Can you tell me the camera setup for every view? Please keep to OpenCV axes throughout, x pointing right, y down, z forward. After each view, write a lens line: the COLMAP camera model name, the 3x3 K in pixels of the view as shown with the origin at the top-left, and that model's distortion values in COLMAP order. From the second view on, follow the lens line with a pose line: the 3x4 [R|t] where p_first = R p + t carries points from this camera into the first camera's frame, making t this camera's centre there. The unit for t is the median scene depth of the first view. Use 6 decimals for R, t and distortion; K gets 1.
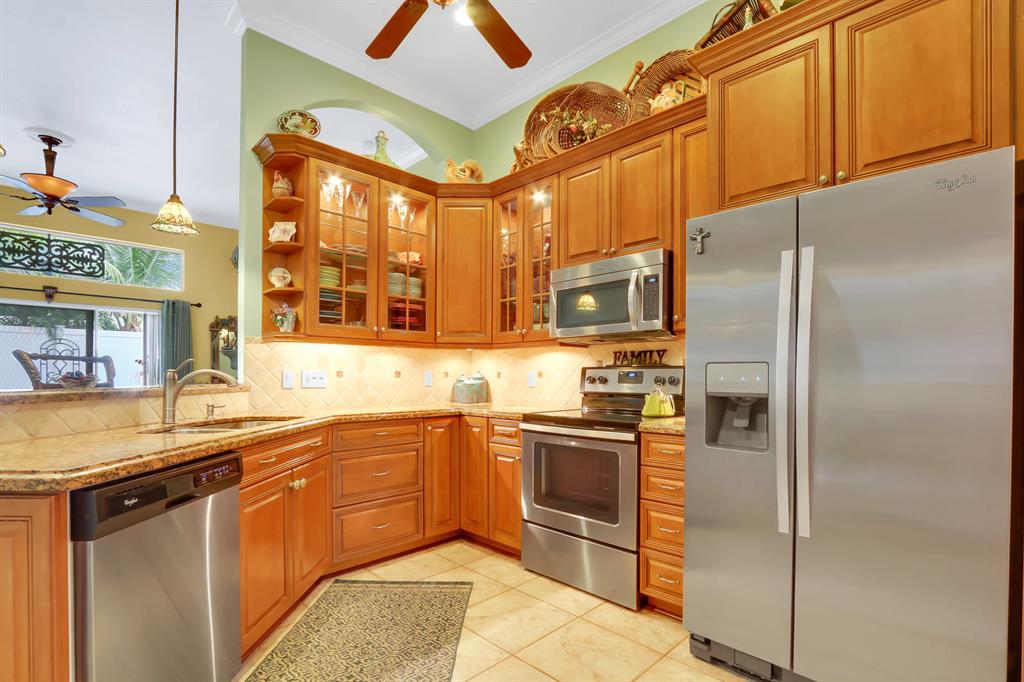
lens RADIAL K [[496.2, 0, 529.4], [0, 496.2, 375.8], [0, 0, 1]] dist [-0.012744, -0.000469]
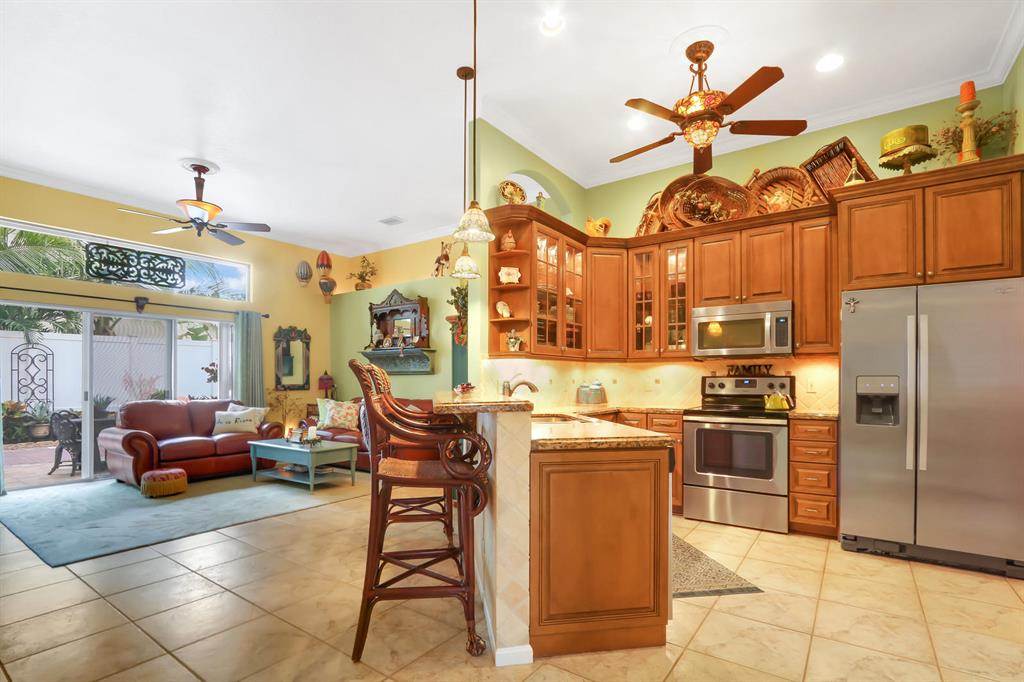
lens RADIAL K [[496.2, 0, 529.4], [0, 496.2, 375.8], [0, 0, 1]] dist [-0.012744, -0.000469]
pose [[0.984741, -0.002886, 0.174003, -0.550437], [0.004052, 0.999972, -0.006350, -0.010768], [-0.173980, 0.006958, 0.984725, -0.255796]]
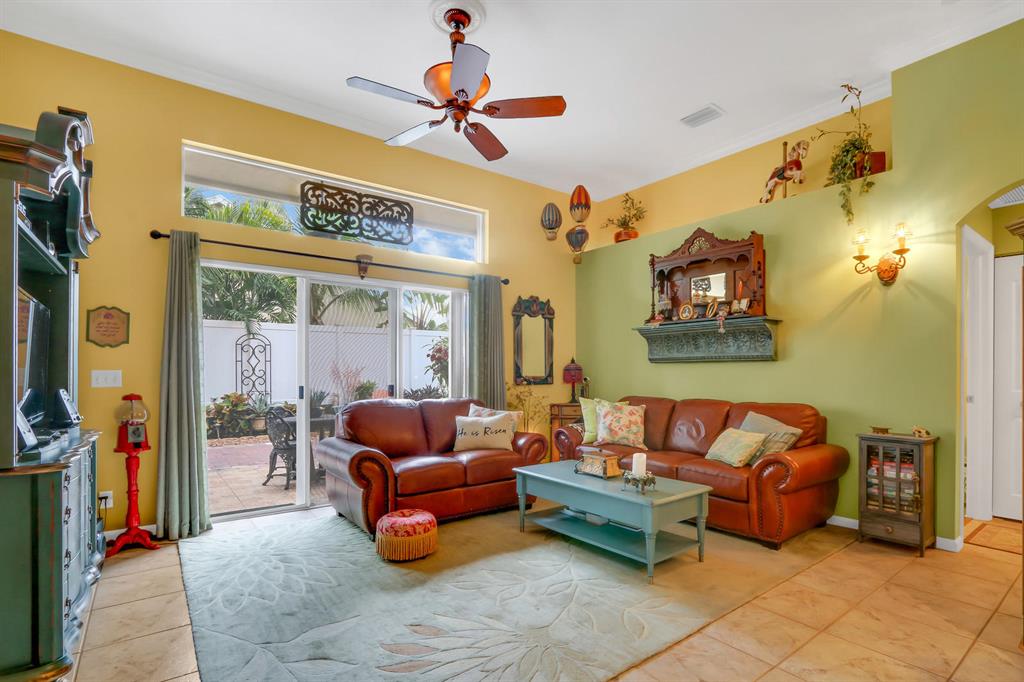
lens RADIAL K [[505.7, 0, 515.9], [0, 505.7, 366.8], [0, 0, 1]] dist [-0.012439, -0.000044]
pose [[0.988869, -0.006741, -0.148639, -0.991160], [0.005535, 0.999948, -0.008526, -0.009534], [0.148689, 0.007609, 0.988855, 0.427093]]
